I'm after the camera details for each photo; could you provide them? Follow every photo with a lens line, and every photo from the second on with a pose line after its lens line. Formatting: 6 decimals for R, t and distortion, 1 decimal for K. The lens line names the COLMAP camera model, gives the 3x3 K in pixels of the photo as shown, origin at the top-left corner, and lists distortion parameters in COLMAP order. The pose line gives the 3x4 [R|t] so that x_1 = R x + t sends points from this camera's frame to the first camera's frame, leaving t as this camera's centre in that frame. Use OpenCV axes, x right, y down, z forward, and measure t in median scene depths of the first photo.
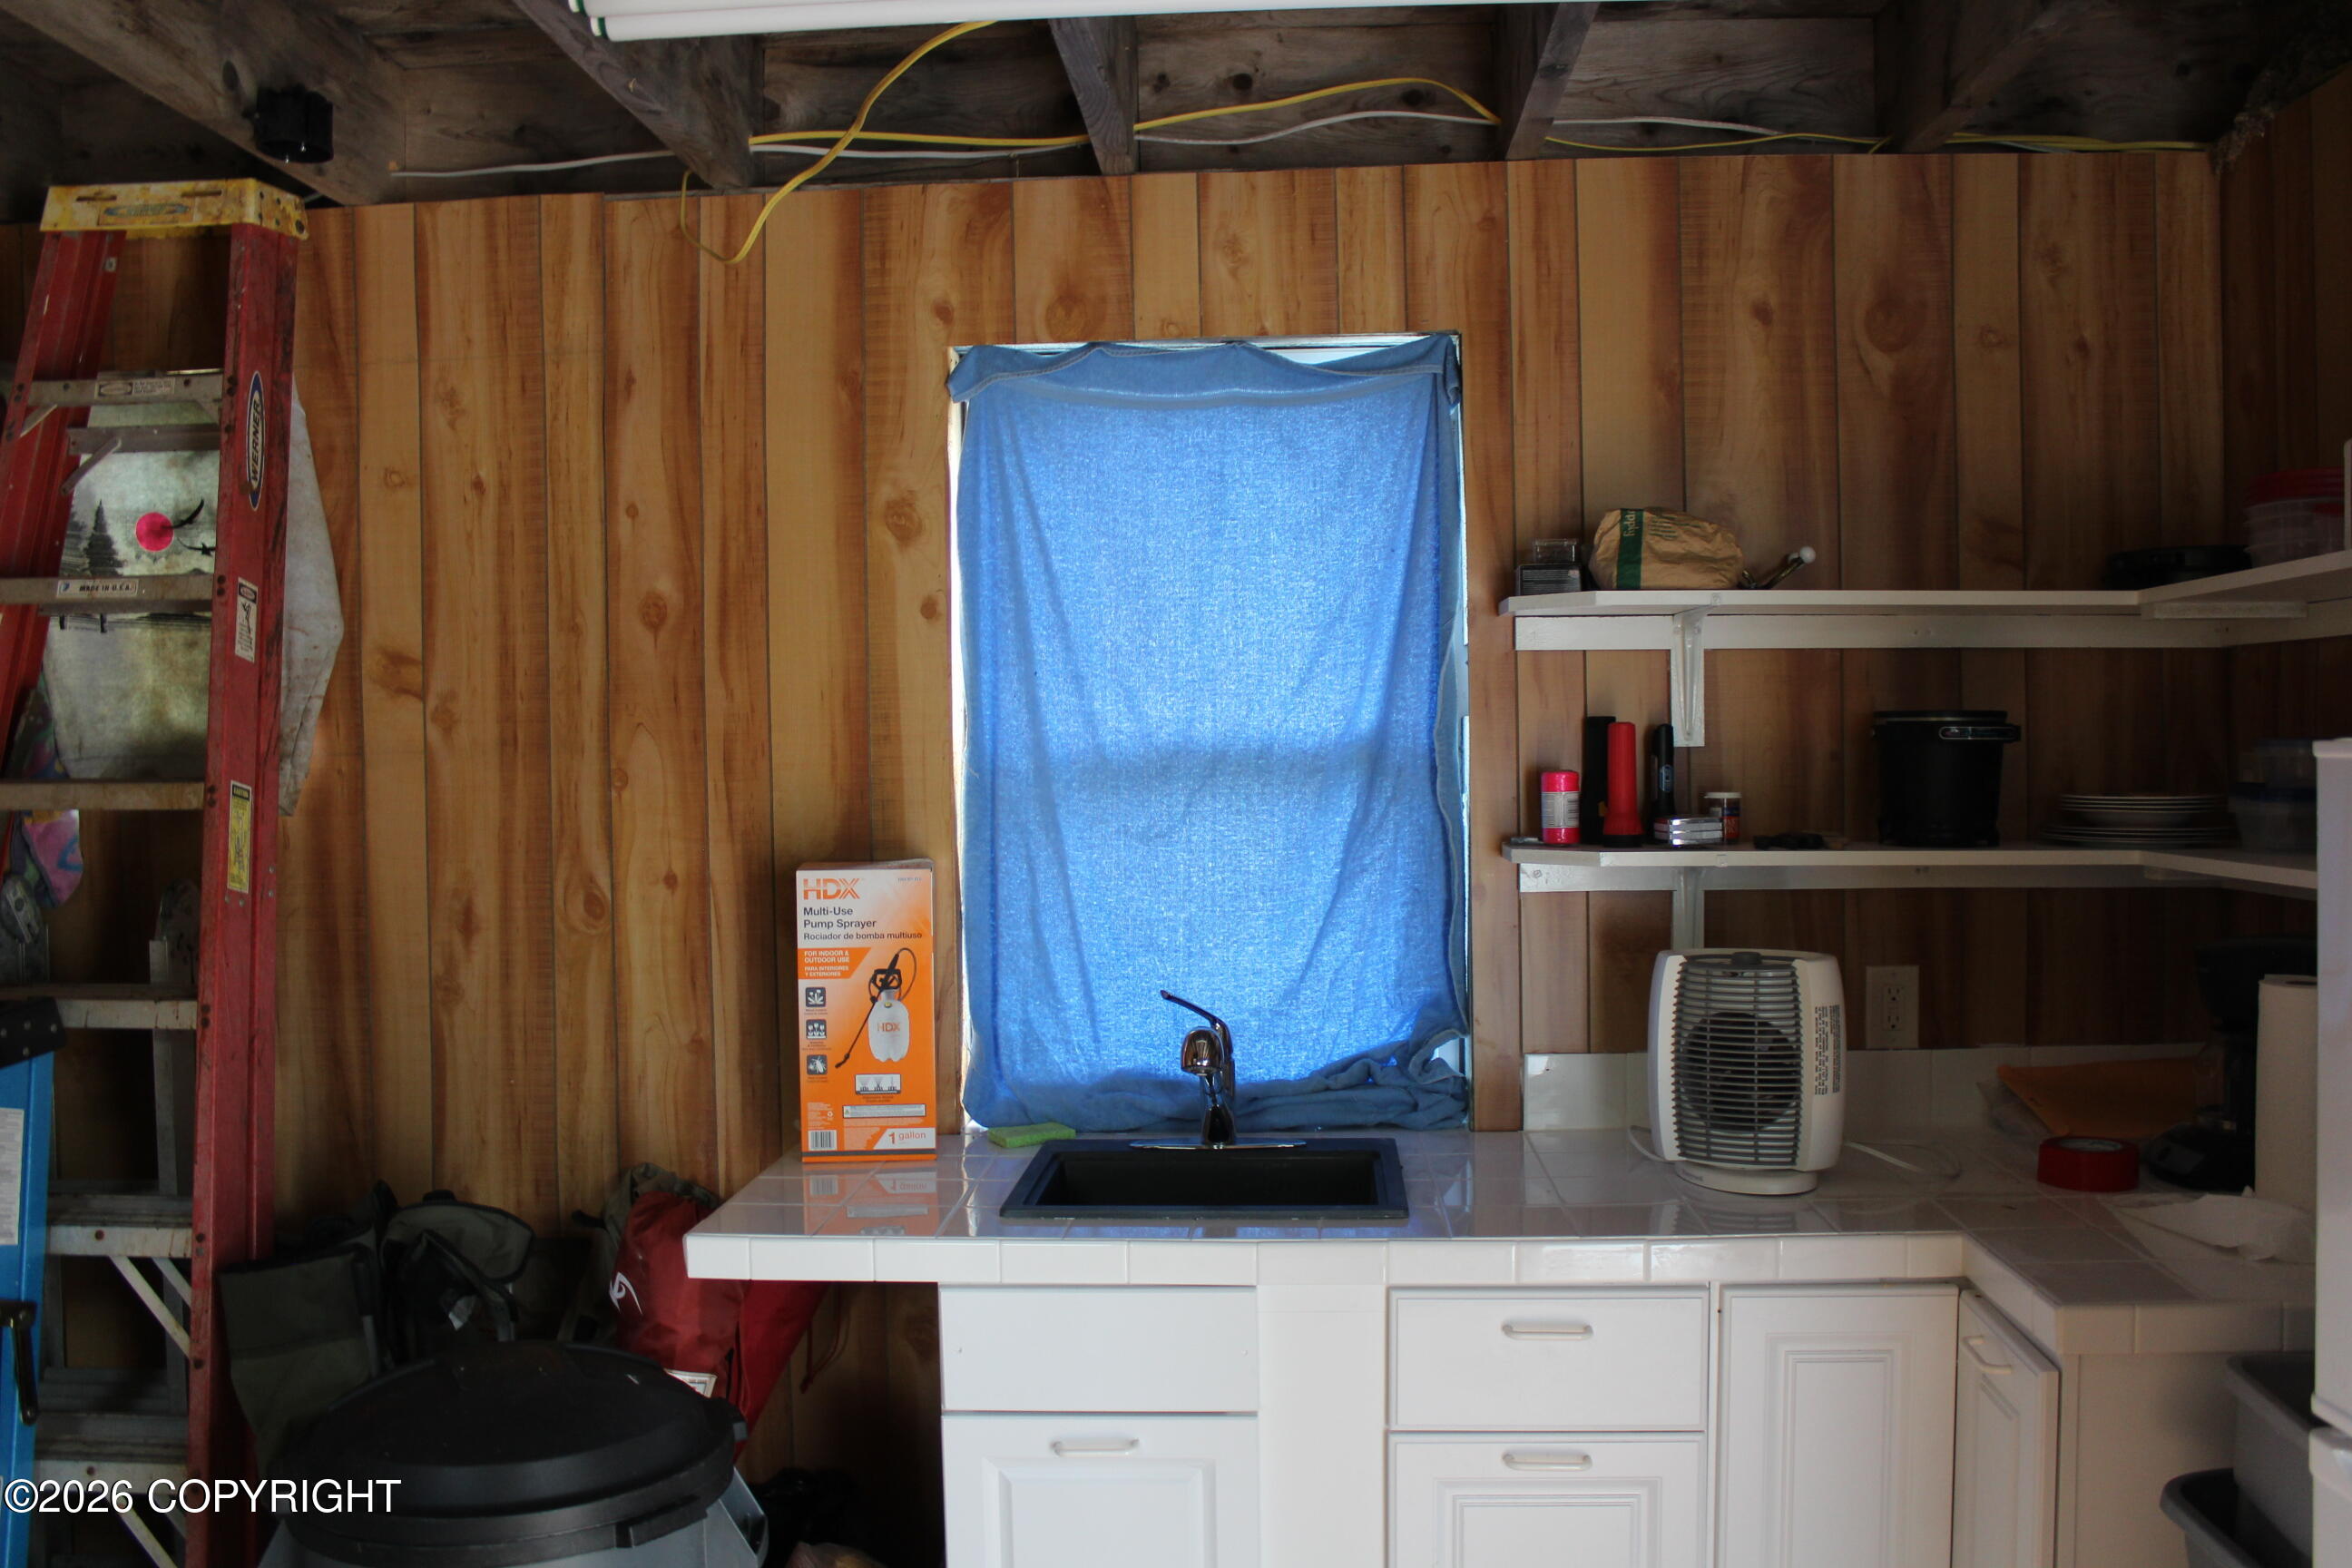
lens RADIAL K [[1974.1, 0, 1173.3], [0, 1974.1, 783.0], [0, 0, 1]] dist [-0.163522, 0.144404]
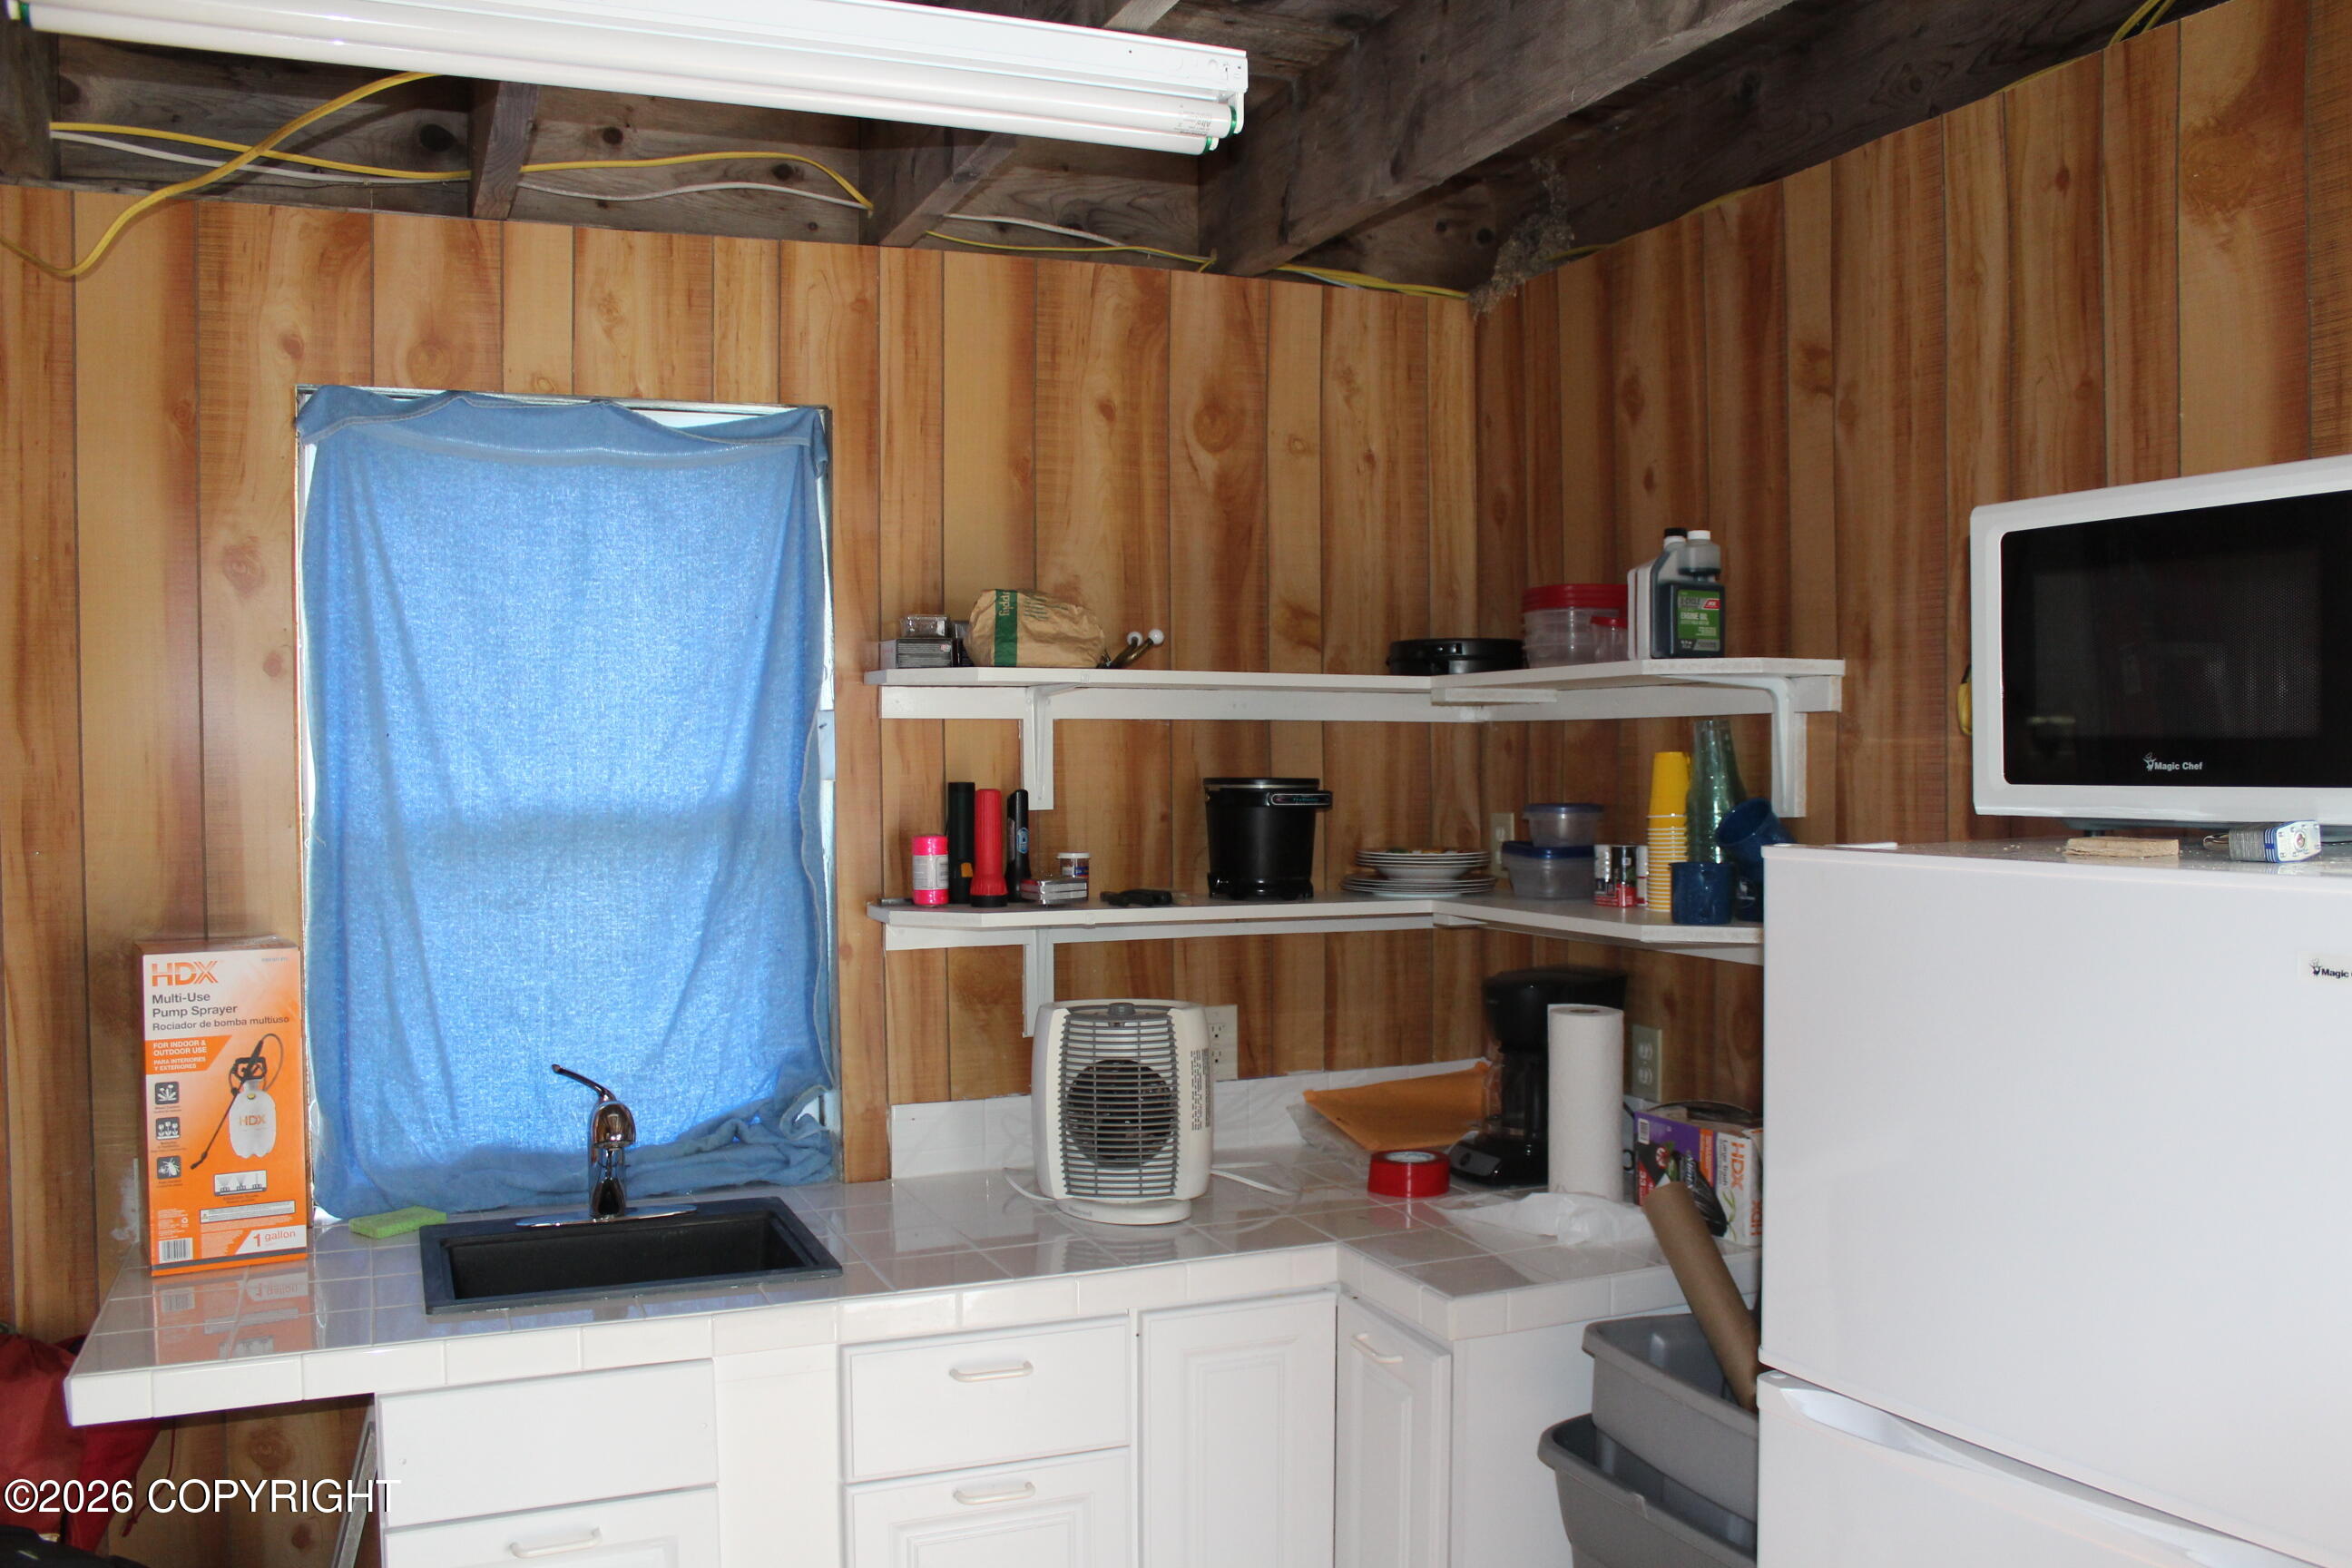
lens RADIAL K [[1974.1, 0, 1195.9], [0, 1974.1, 790.0], [0, 0, 1]] dist [-0.163522, 0.144404]
pose [[0.891551, -0.001667, 0.452918, -0.149885], [0.003974, 0.999984, -0.004143, -0.024910], [-0.452904, 0.005494, 0.891543, -0.003539]]
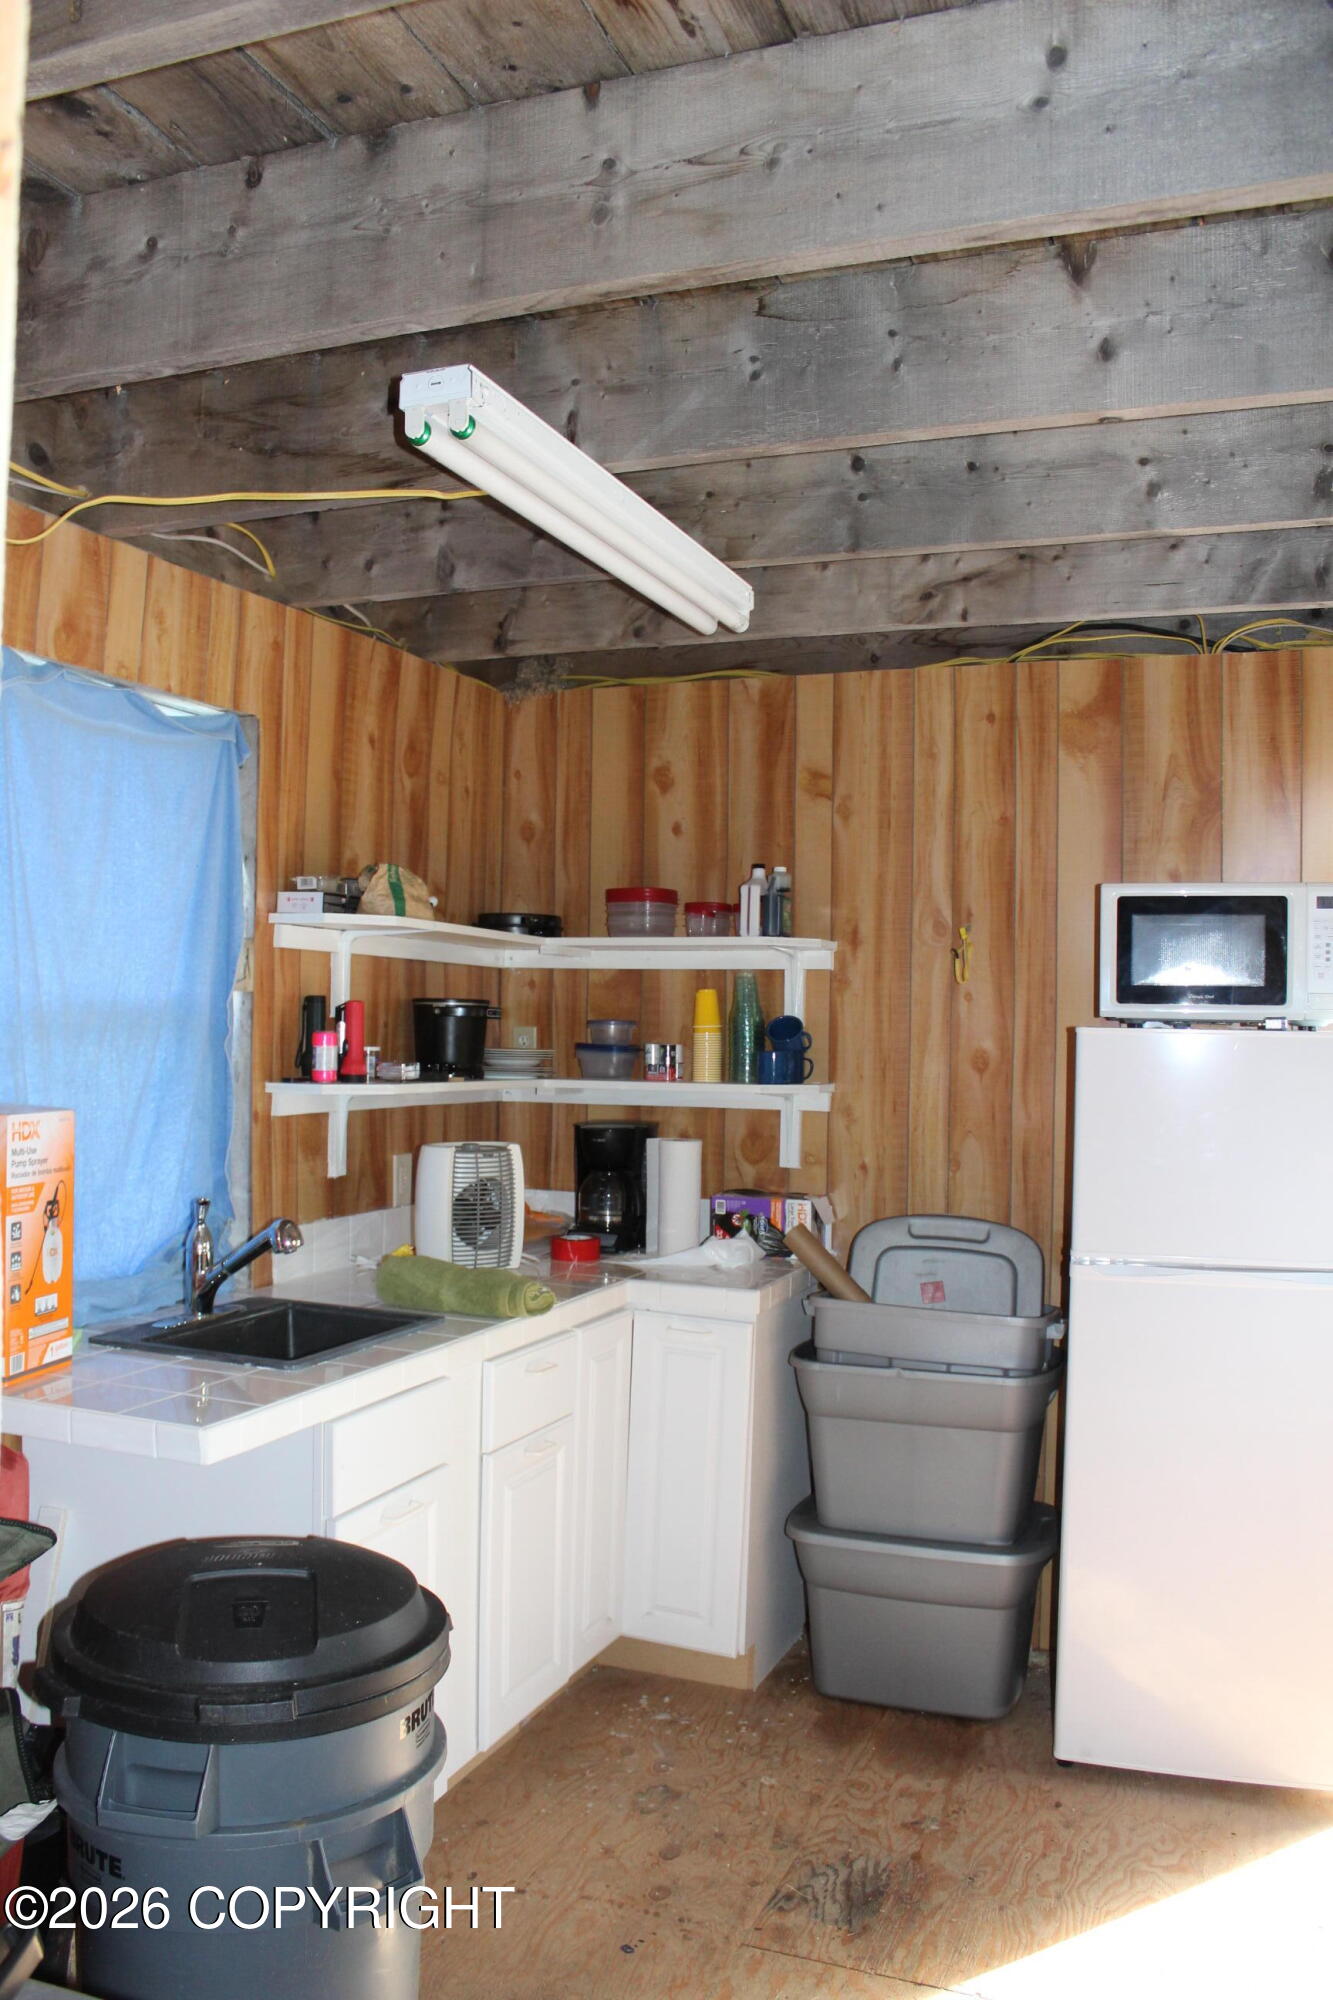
lens RADIAL K [[1678.7, 0, 661.4], [0, 1678.7, 987.4], [0, 0, 1]] dist [-0.163522, 0.144404]
pose [[0.301750, 0.037422, 0.952652, -0.906157], [-0.003400, 0.999265, -0.038176, 0.007534], [-0.953381, 0.008281, 0.301656, 0.370719]]
